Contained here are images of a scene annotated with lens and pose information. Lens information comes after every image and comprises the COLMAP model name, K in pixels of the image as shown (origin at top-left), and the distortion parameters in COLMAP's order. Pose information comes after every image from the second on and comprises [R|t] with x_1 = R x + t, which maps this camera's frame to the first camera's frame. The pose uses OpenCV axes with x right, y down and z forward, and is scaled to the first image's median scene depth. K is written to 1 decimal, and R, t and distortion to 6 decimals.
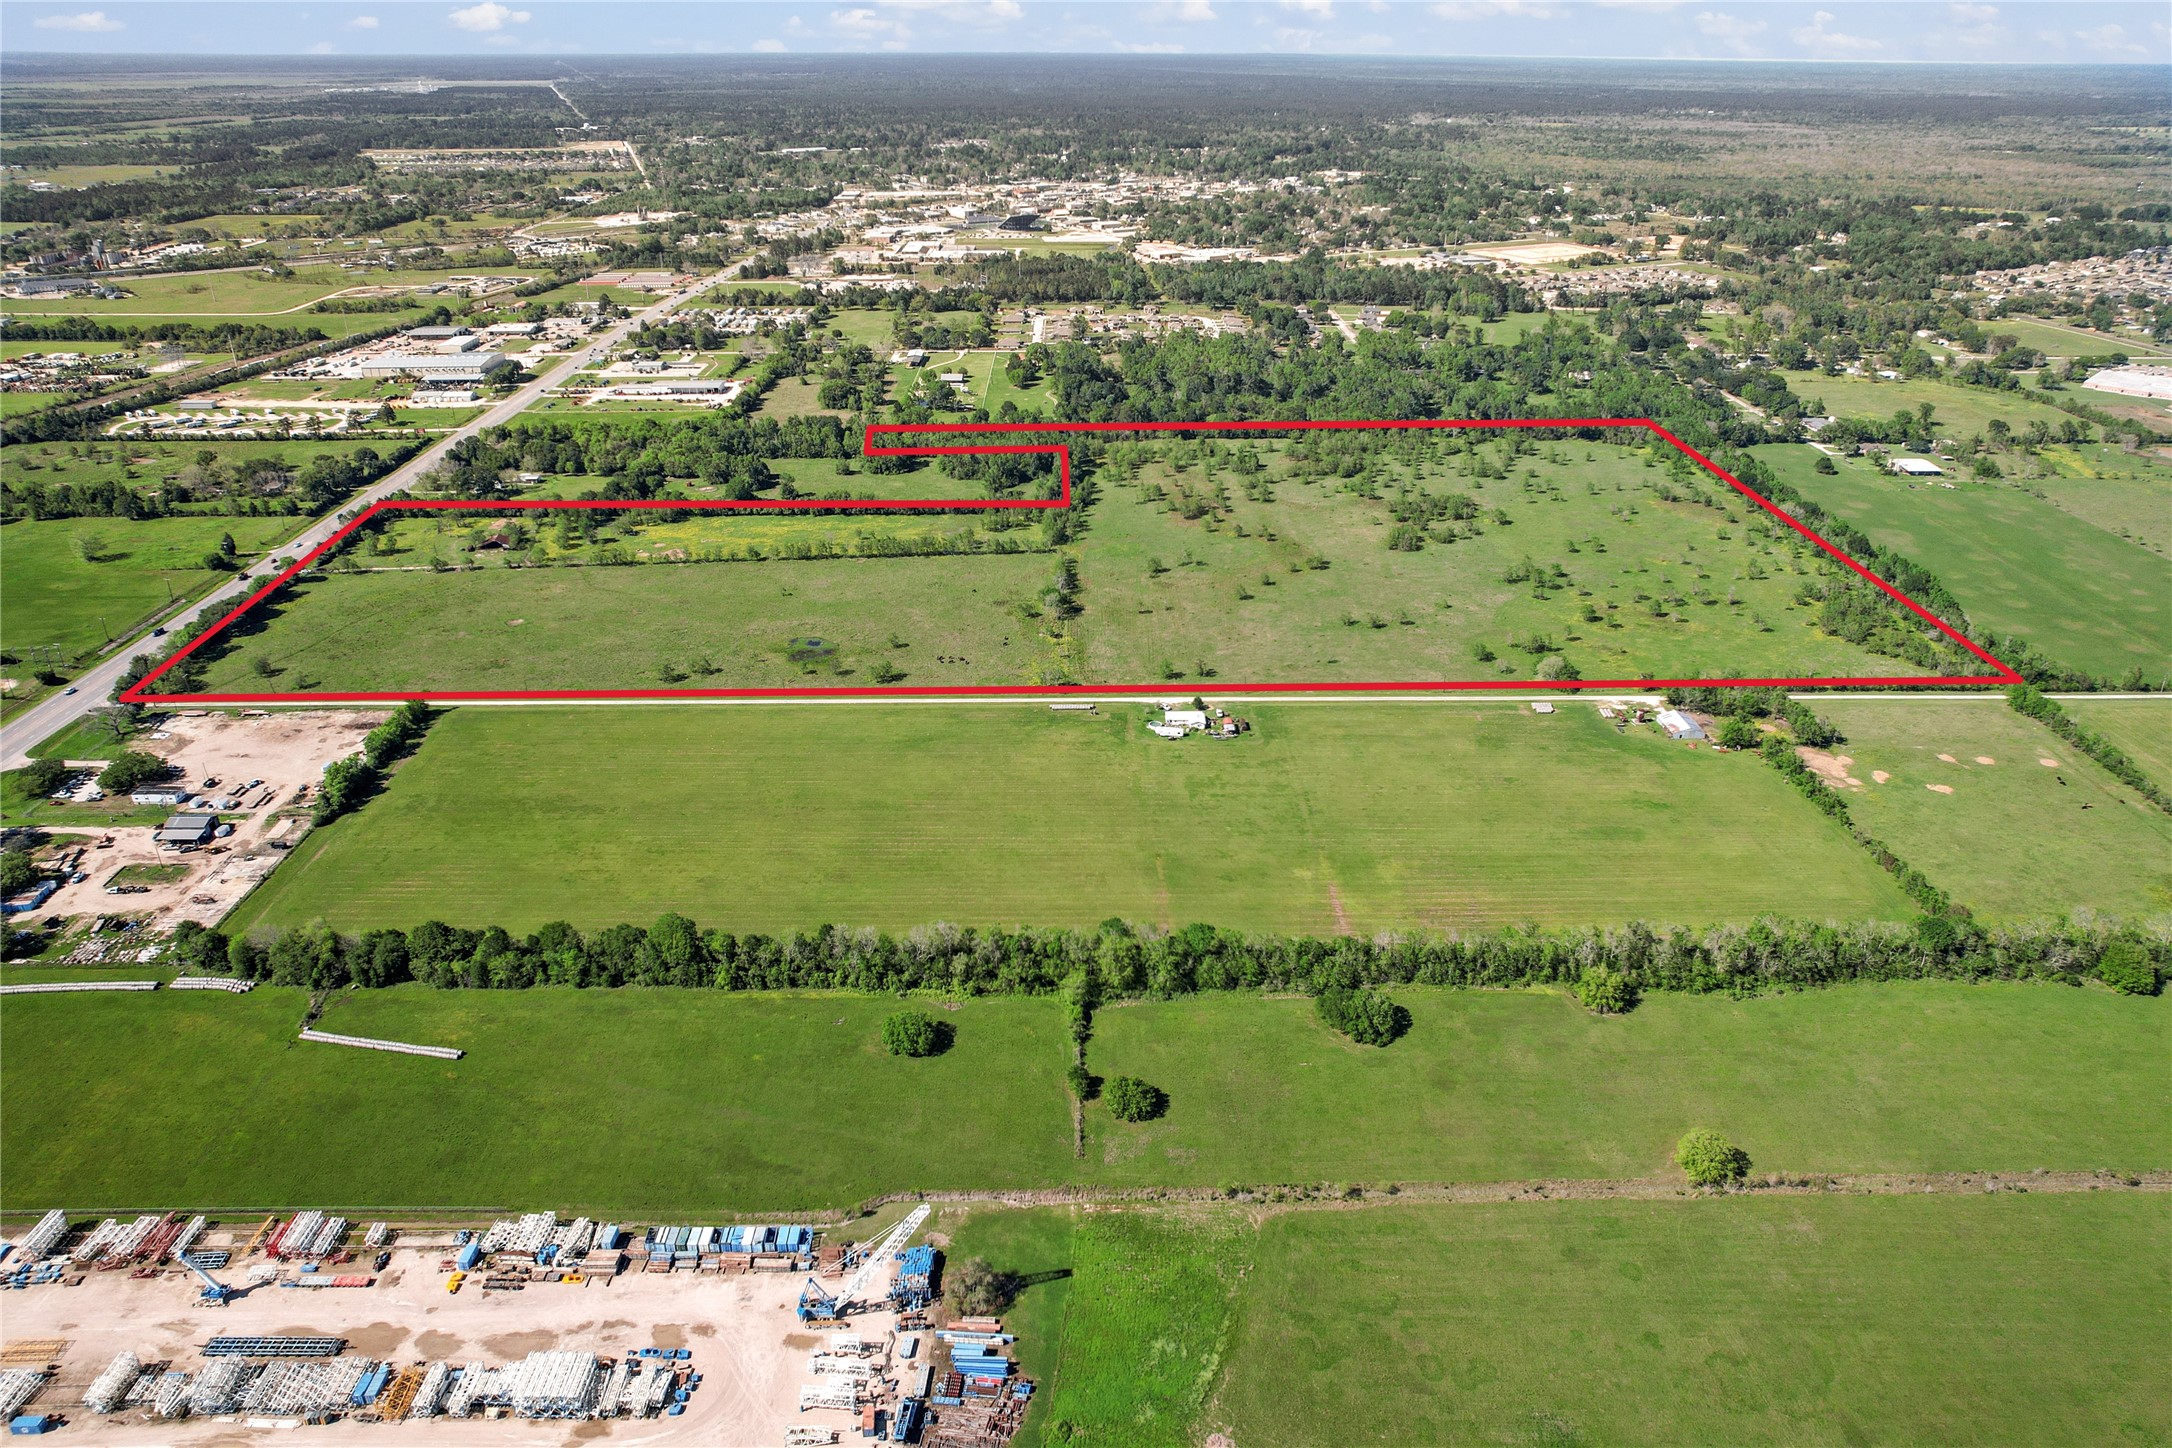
lens RADIAL K [[1467.2, 0, 1071.5], [0, 1467.2, 757.2], [0, 0, 1]] dist [-0.062115, 0.038054]
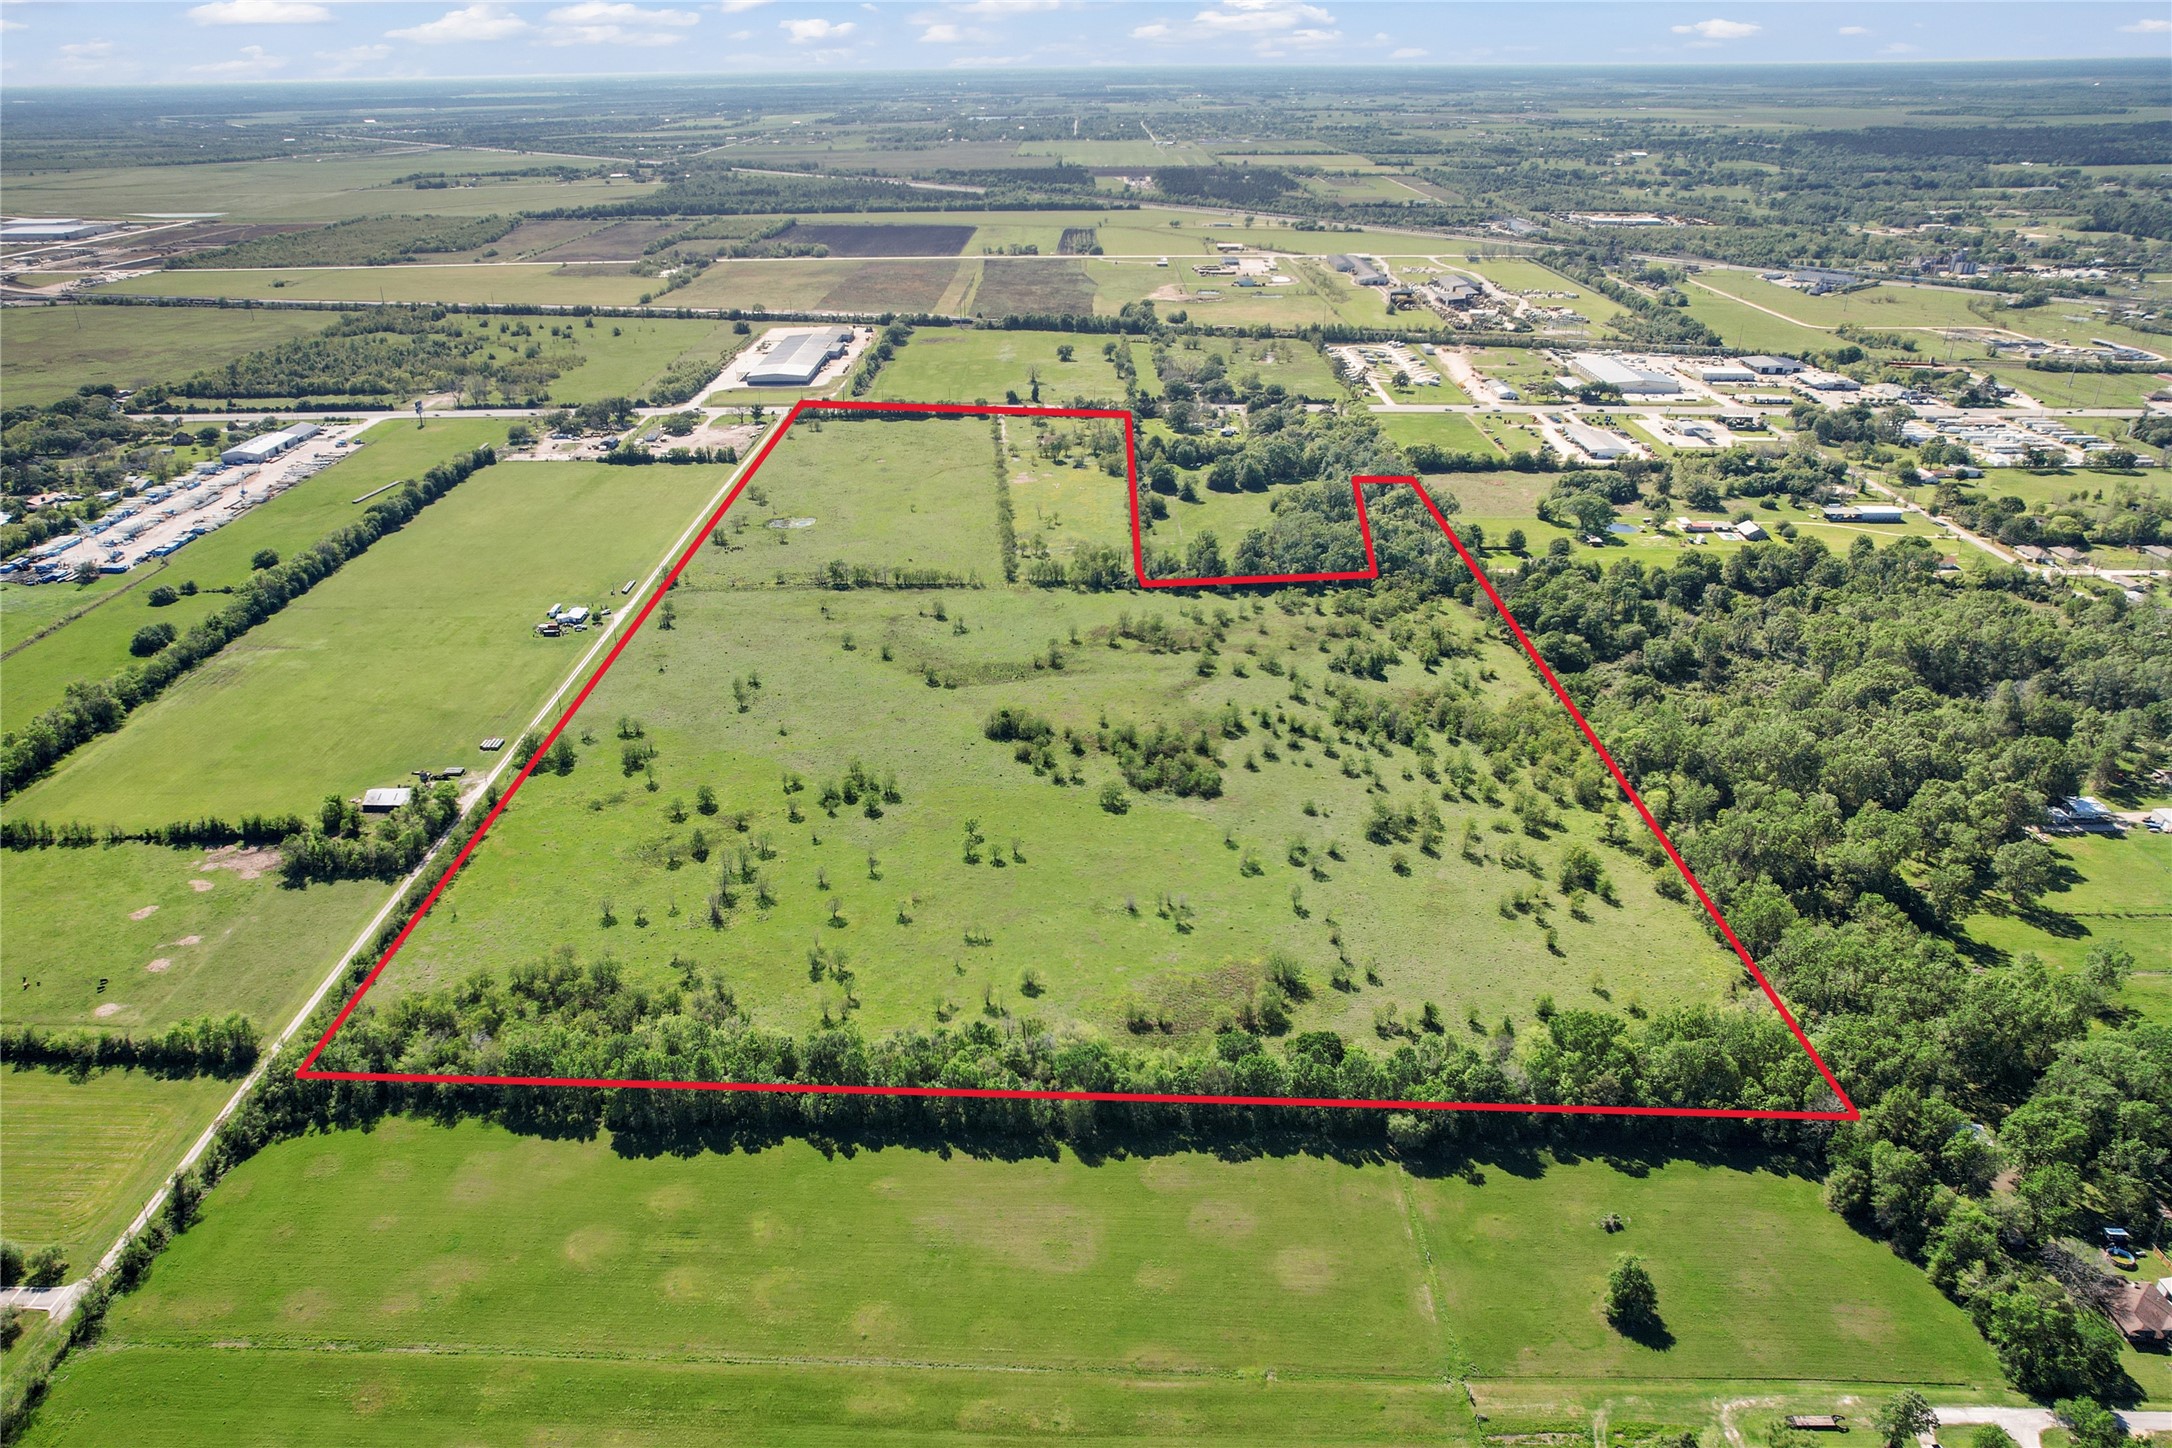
lens RADIAL K [[1467.2, 0, 1071.5], [0, 1467.2, 757.2], [0, 0, 1]] dist [-0.062115, 0.038054]
pose [[-0.026910, 0.437873, -0.898634, 1.176403], [-0.438497, 0.802684, 0.404251, -0.586289], [0.898330, 0.404927, 0.170405, 1.150394]]
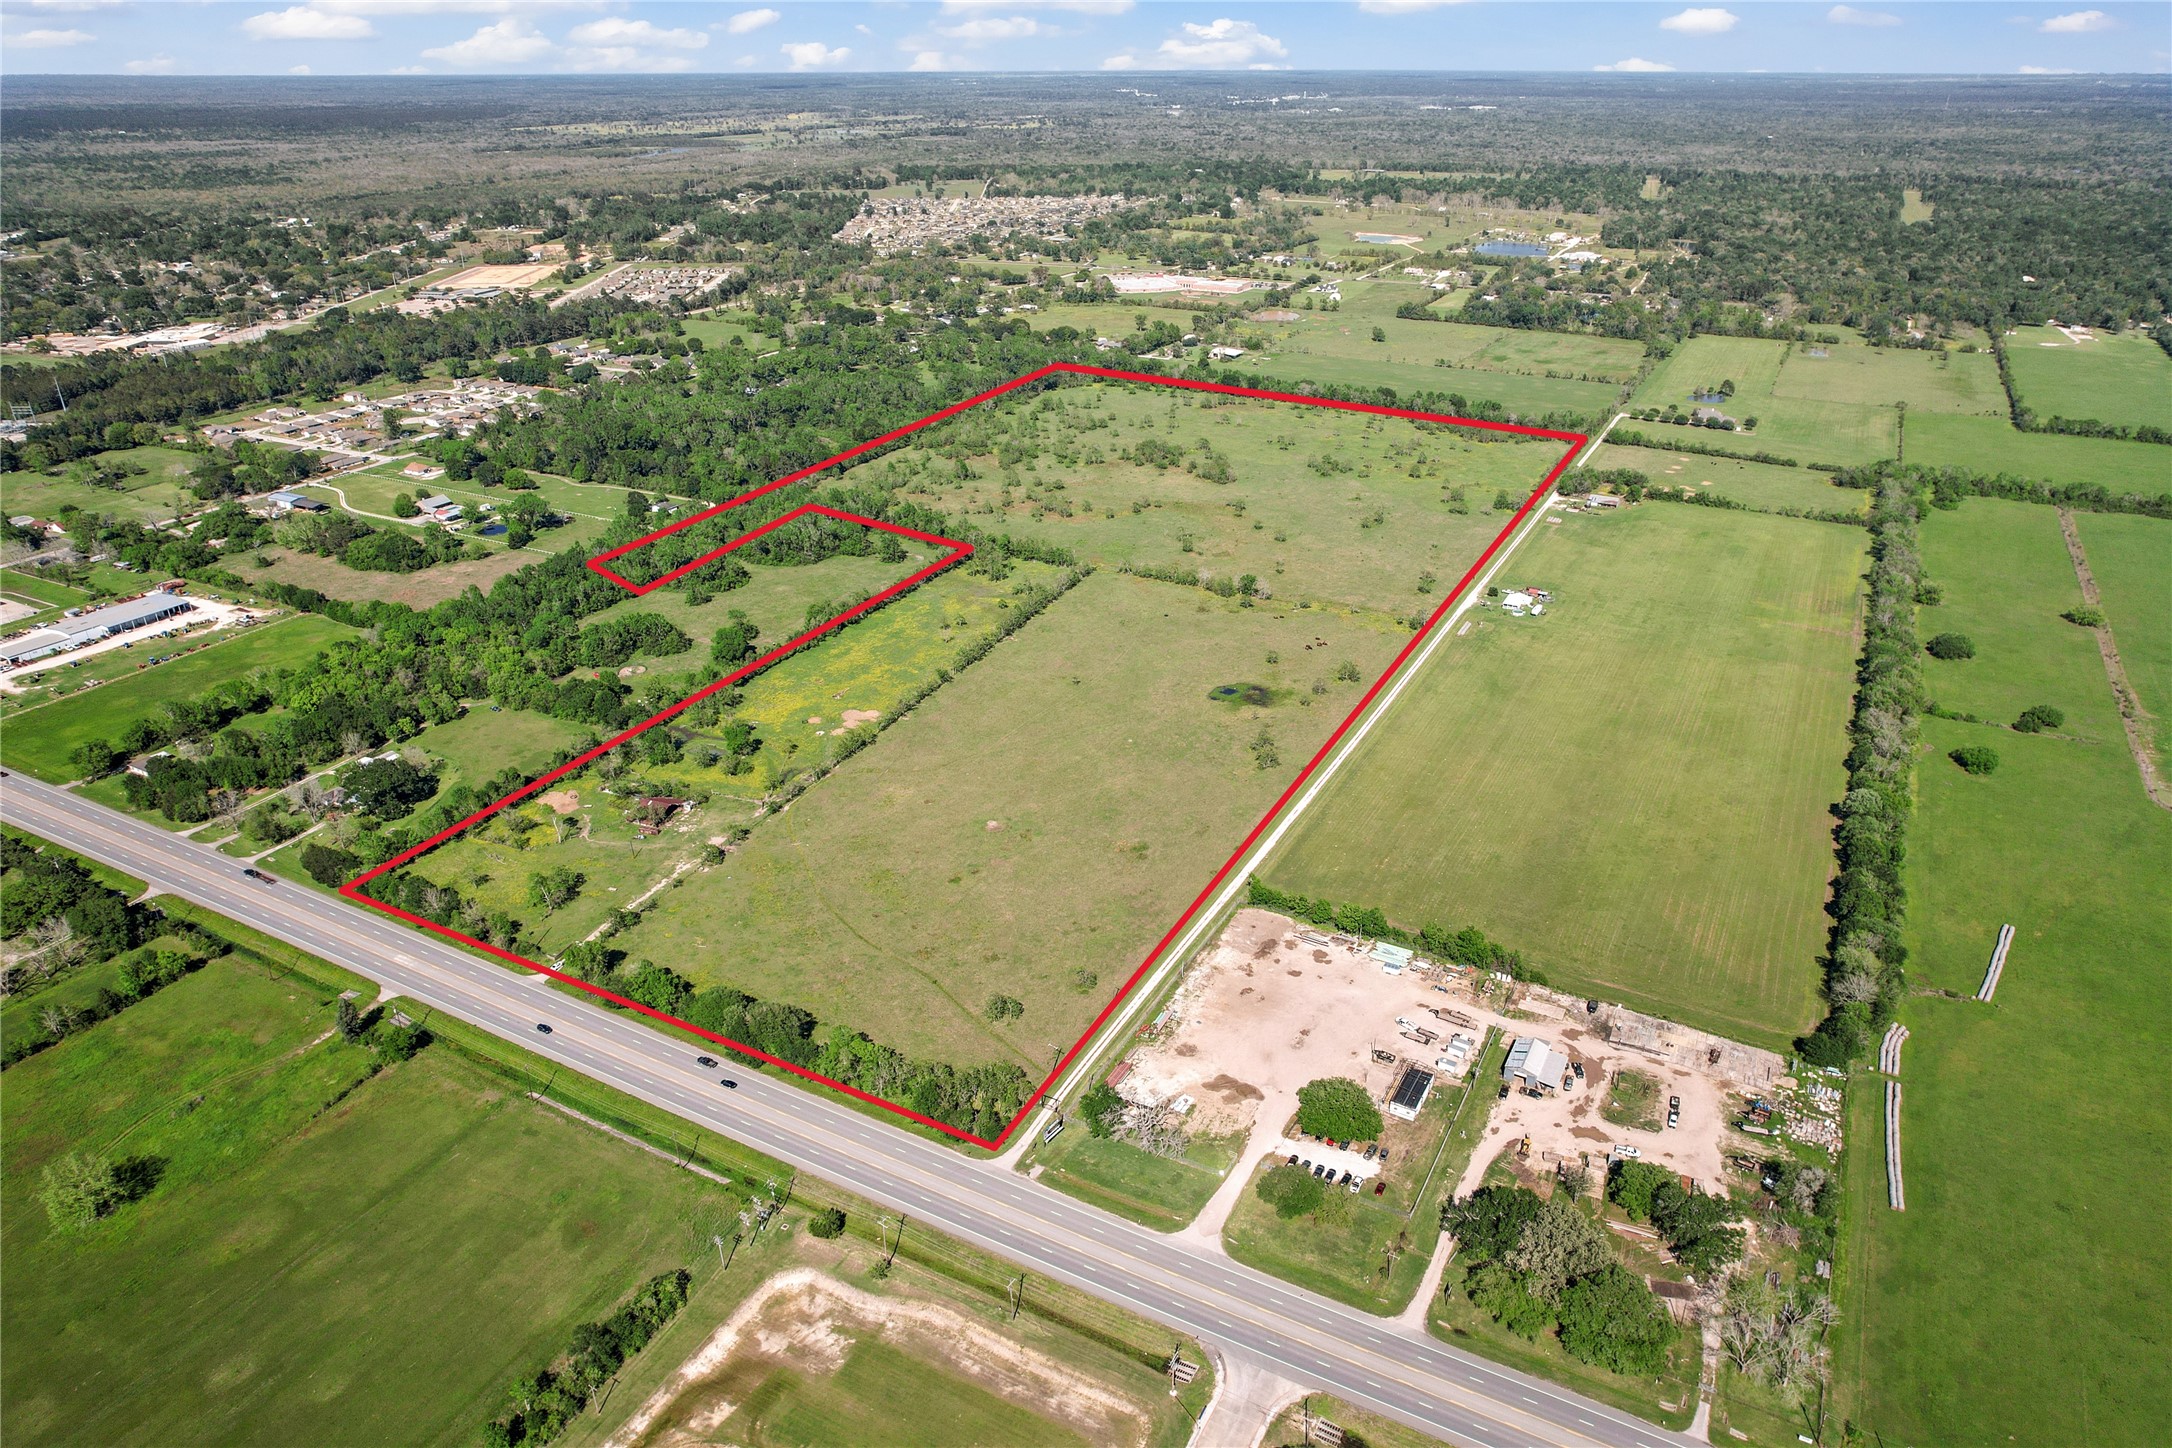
lens RADIAL K [[1366.8, 0, 1140.7], [0, 1366.8, 728.3], [0, 0, 1]] dist [-0.074752, 0.072523]
pose [[0.472588, -0.396046, 0.787279, -0.988032], [0.396170, 0.893452, 0.211644, -0.288633], [-0.787217, 0.211876, 0.579136, 0.562086]]
